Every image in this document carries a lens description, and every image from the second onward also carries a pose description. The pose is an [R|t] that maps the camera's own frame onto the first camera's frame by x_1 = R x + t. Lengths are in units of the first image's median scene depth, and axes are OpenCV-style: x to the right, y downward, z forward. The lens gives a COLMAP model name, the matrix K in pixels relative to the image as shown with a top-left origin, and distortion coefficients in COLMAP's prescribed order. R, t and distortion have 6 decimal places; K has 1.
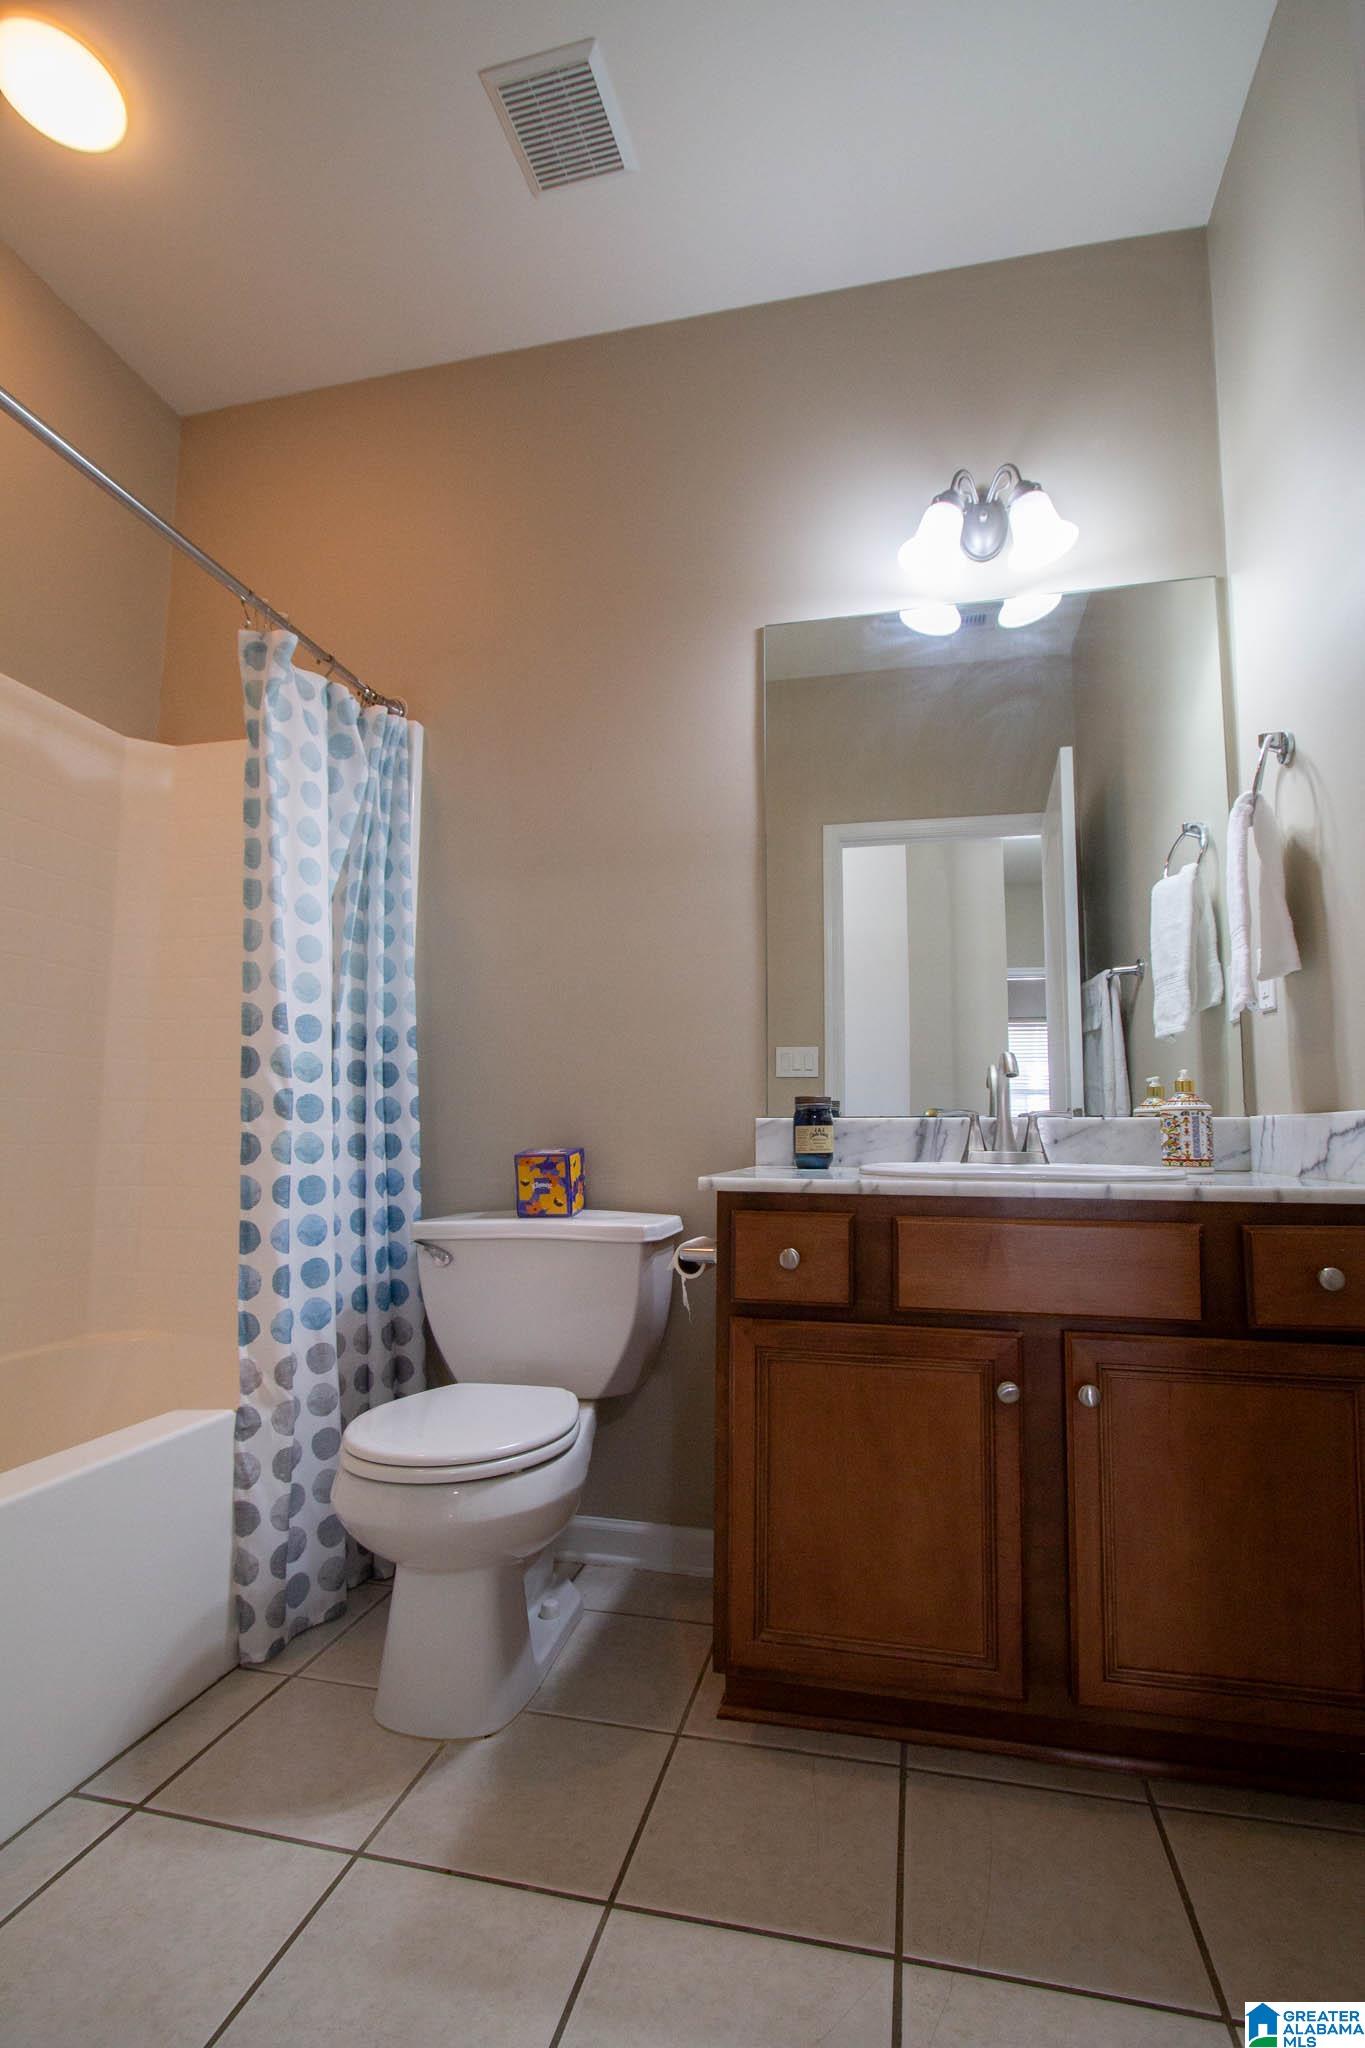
lens RADIAL K [[959.9, 0, 679.5], [0, 959.9, 1029.9], [0, 0, 1]] dist [-0.014396, 0.000245]
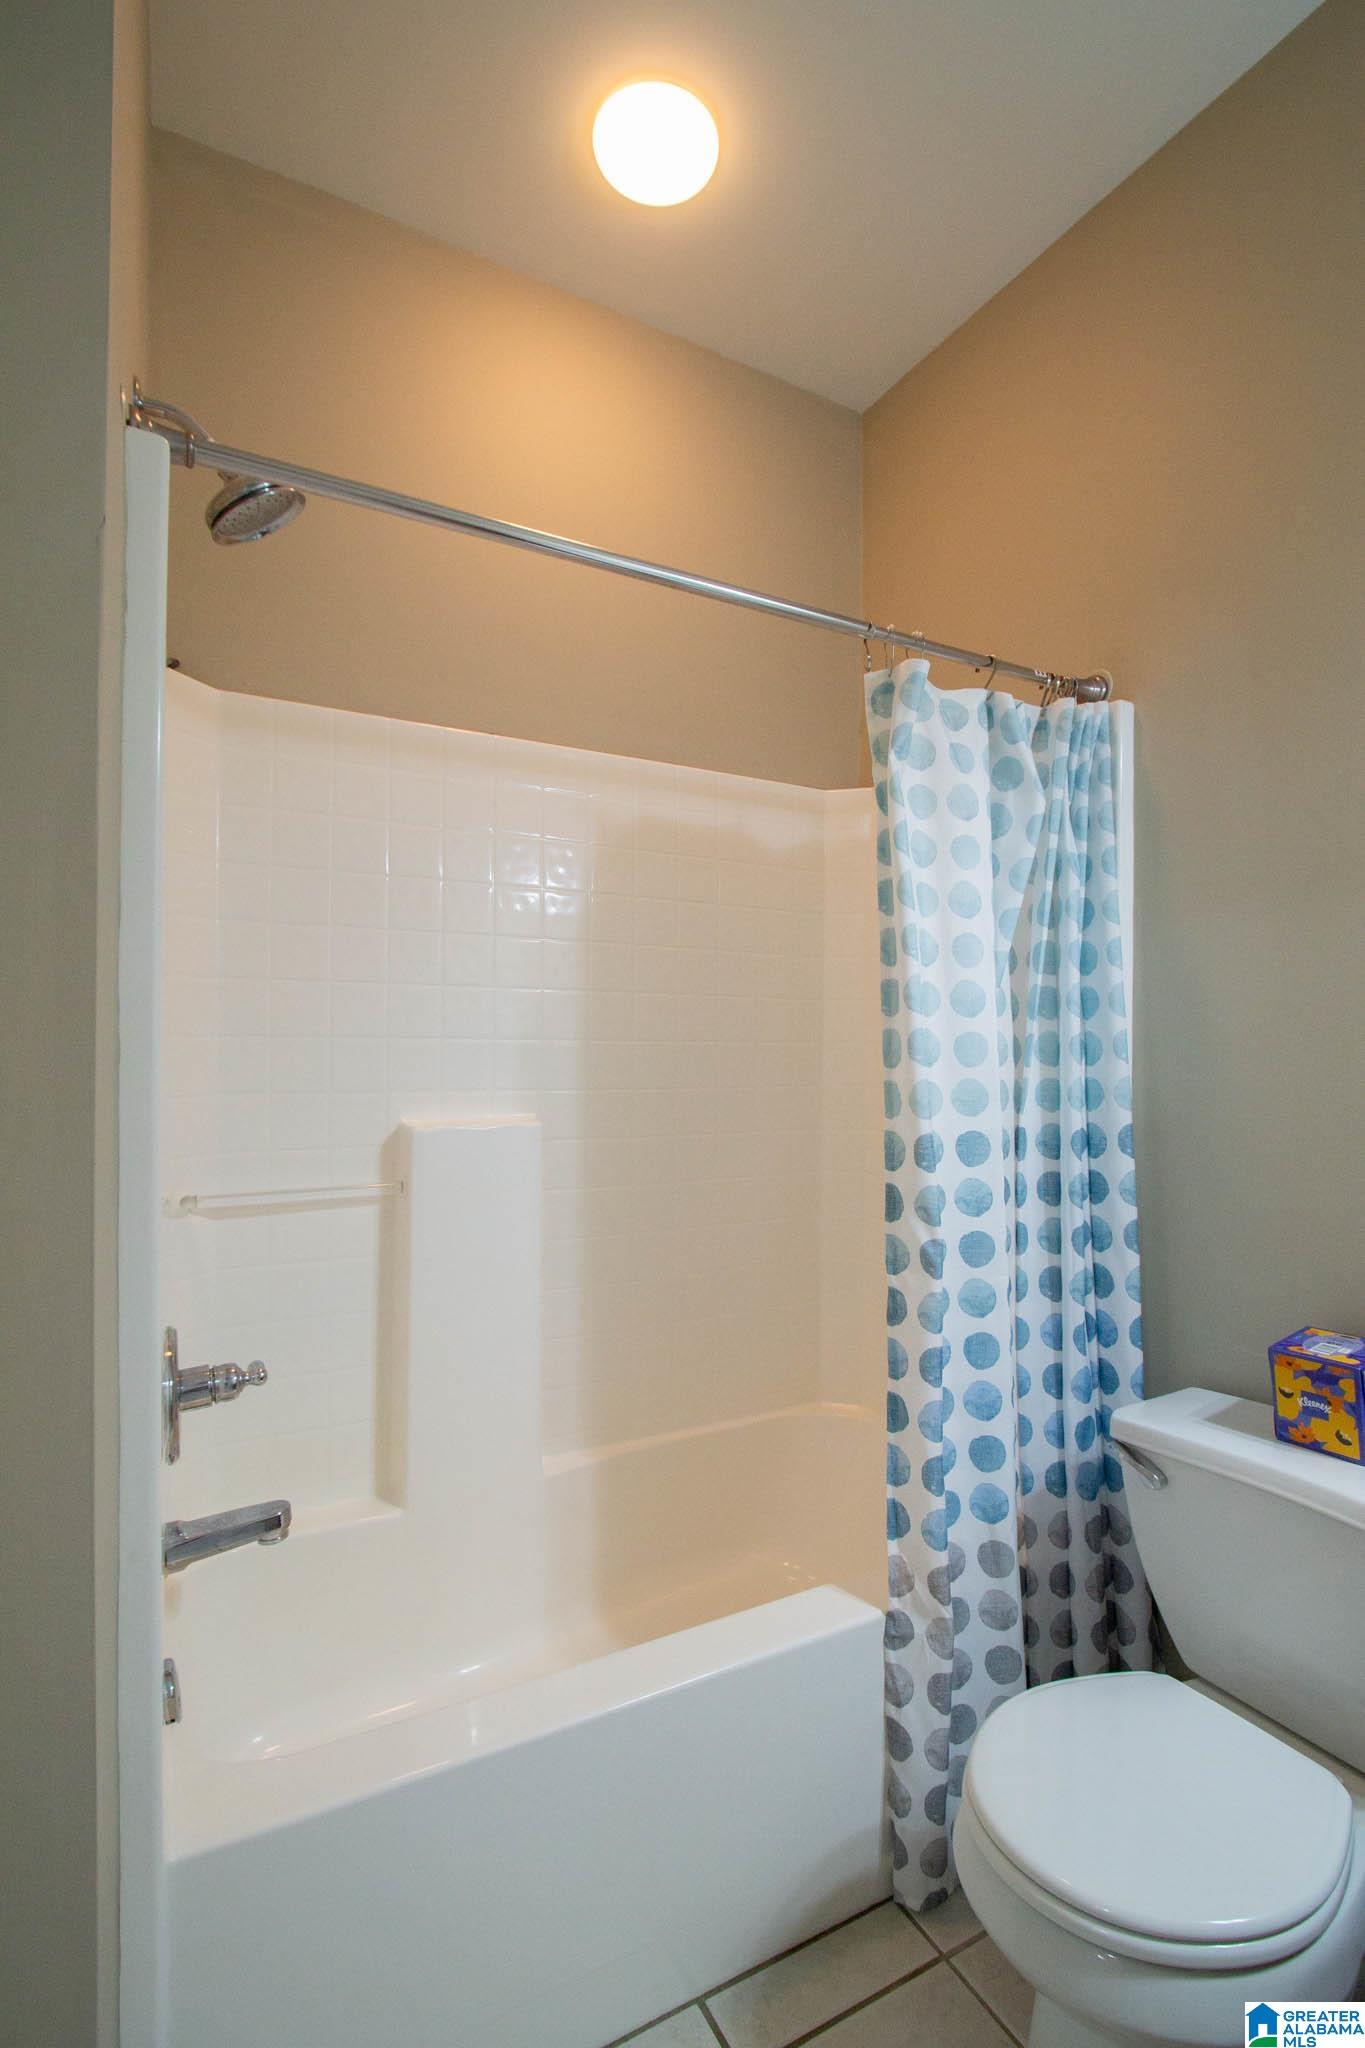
lens RADIAL K [[959.9, 0, 677.1], [0, 959.9, 1059.5], [0, 0, 1]] dist [-0.014396, 0.000245]
pose [[0.673848, -0.000717, -0.738870, 0.042201], [0.076283, 0.994723, 0.068604, -0.147535], [0.734922, -0.102592, 0.670347, 0.273402]]
